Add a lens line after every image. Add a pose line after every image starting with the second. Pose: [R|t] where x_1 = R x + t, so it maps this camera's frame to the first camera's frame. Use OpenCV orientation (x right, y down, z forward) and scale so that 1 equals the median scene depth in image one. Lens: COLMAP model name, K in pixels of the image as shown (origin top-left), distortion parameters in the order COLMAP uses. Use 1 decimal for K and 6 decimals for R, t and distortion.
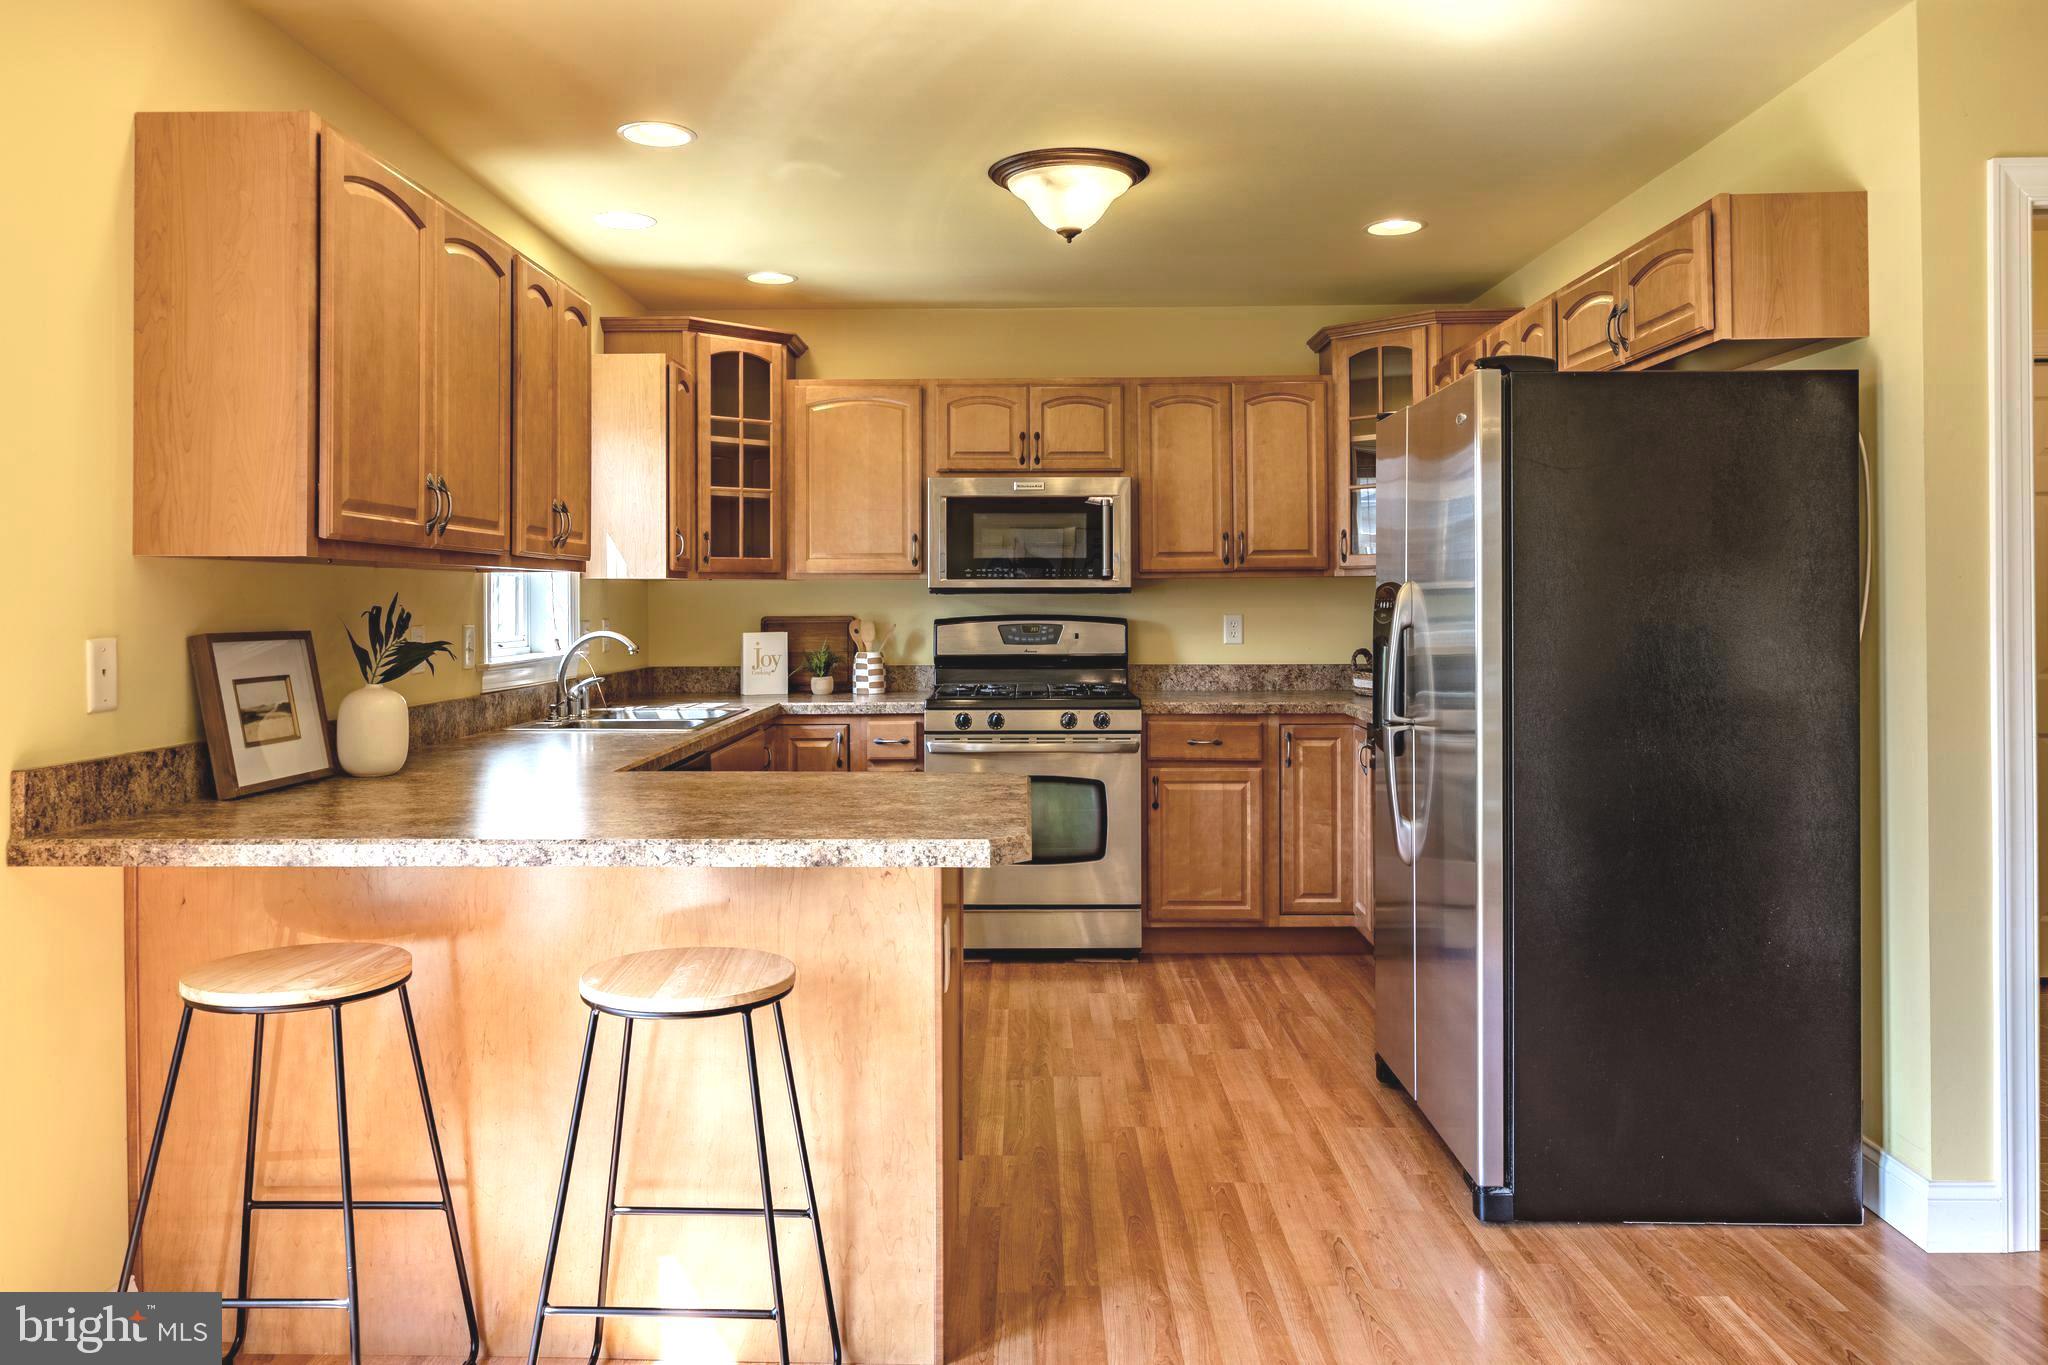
lens RADIAL K [[1450.5, 0, 1009.9], [0, 1450.5, 578.6], [0, 0, 1]] dist [-0.002377, 0.000766]
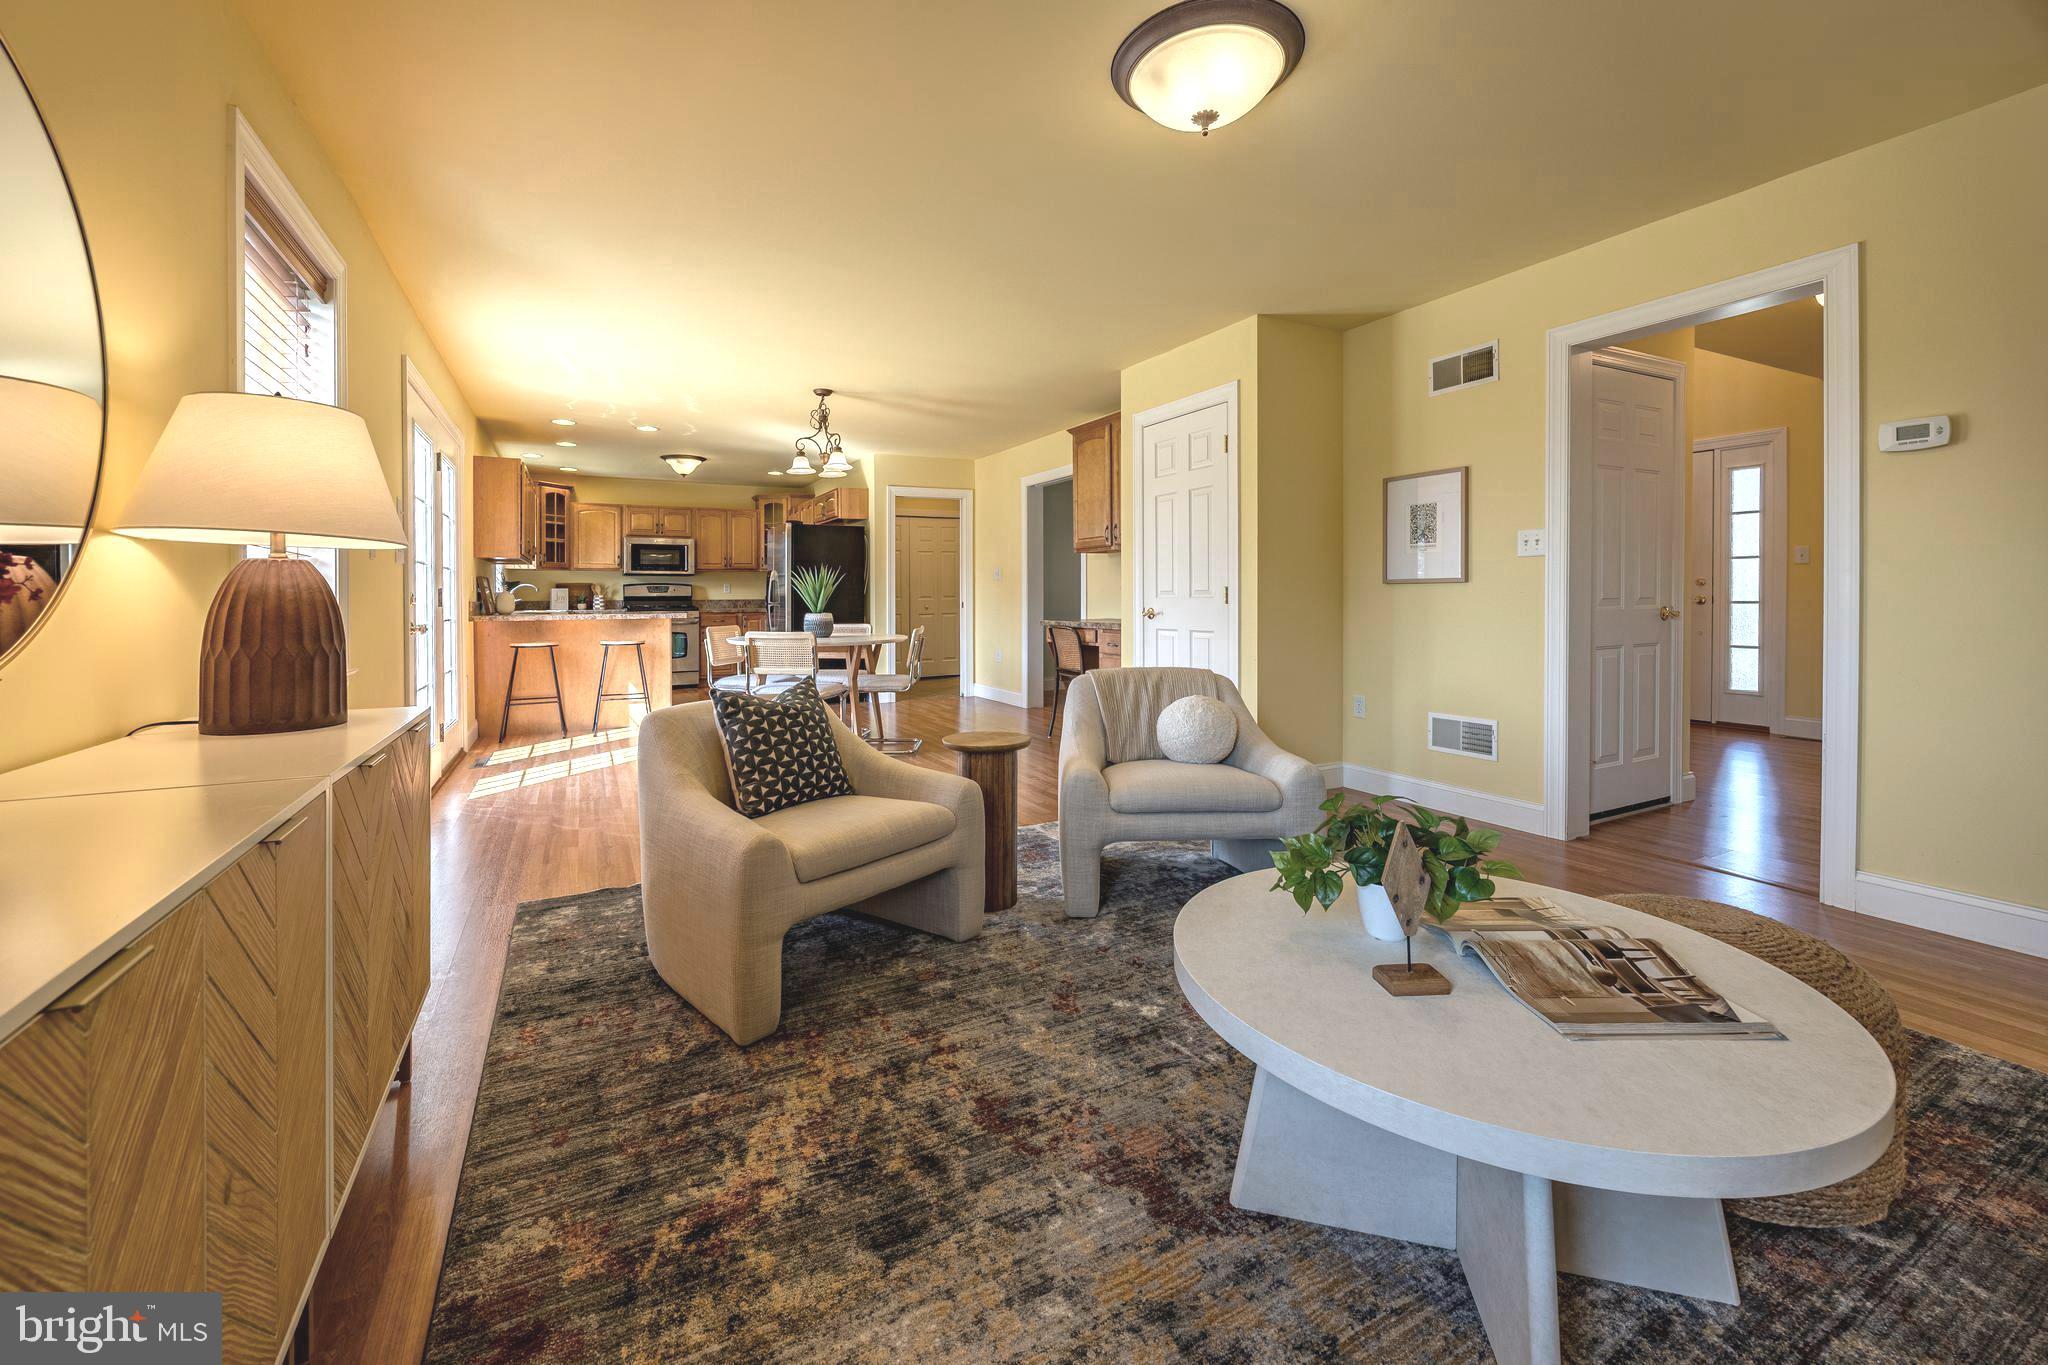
lens RADIAL K [[837.5, 0, 1001.0], [0, 837.5, 597.5], [0, 0, 1]] dist [-0.006358, 0.000380]
pose [[0.886052, -0.000504, 0.463586, -0.168610], [-0.005400, 0.999920, 0.011408, 0.032804], [-0.463555, -0.012612, 0.885979, -0.922177]]
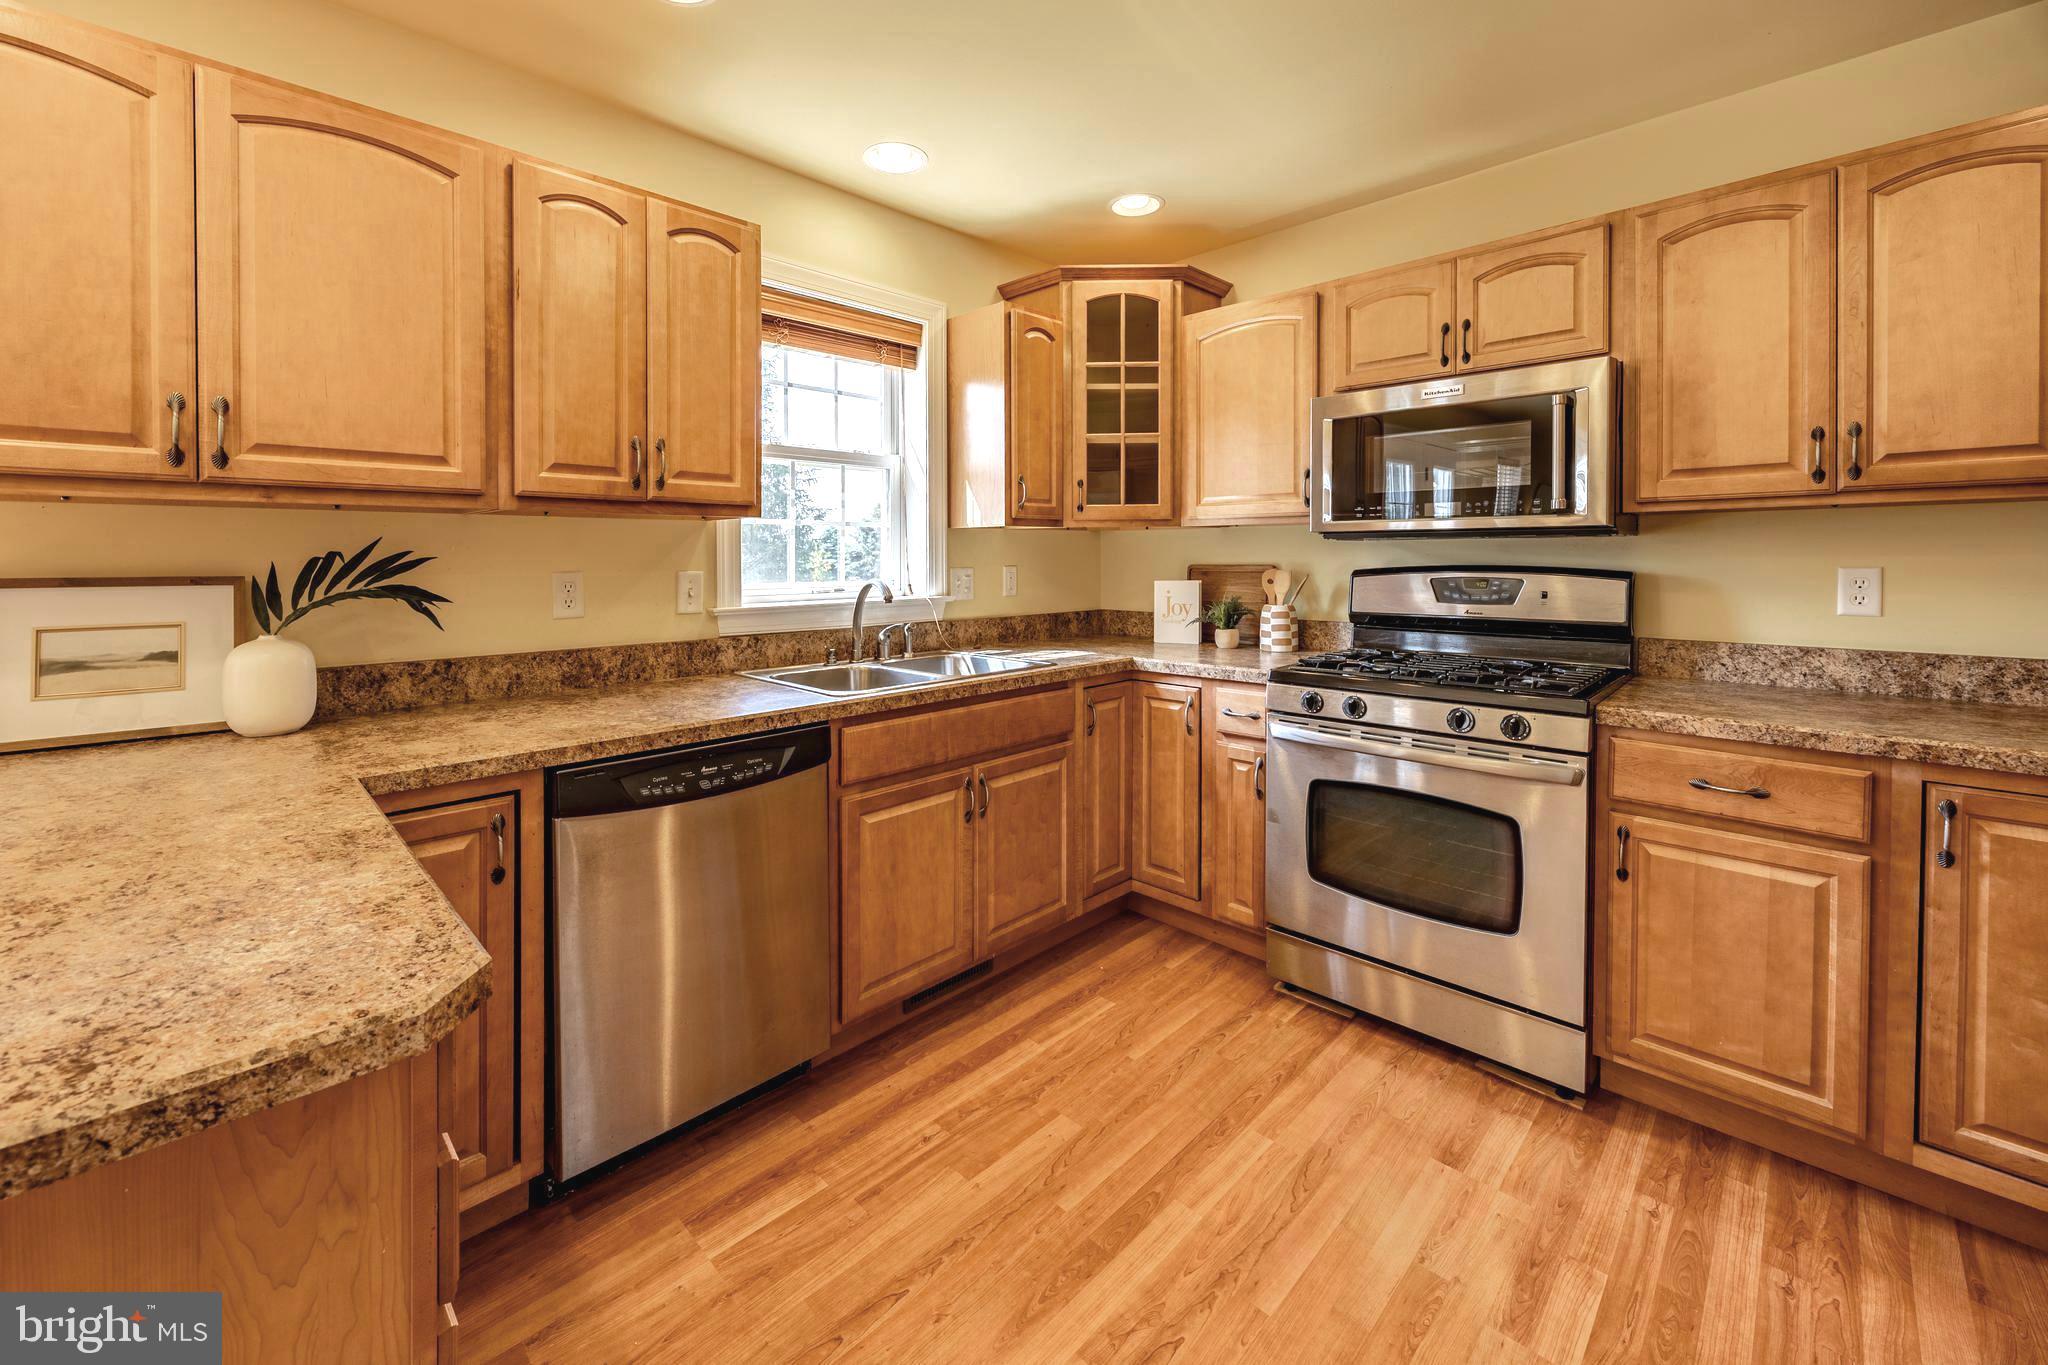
lens RADIAL K [[837.5, 0, 985.5], [0, 837.5, 567.5], [0, 0, 1]] dist [-0.006358, 0.000380]
pose [[0.707977, 0.010040, -0.706164, 0.148660], [0.012744, 0.999555, 0.026988, 0.011258], [0.706120, -0.028106, 0.707534, 0.524002]]
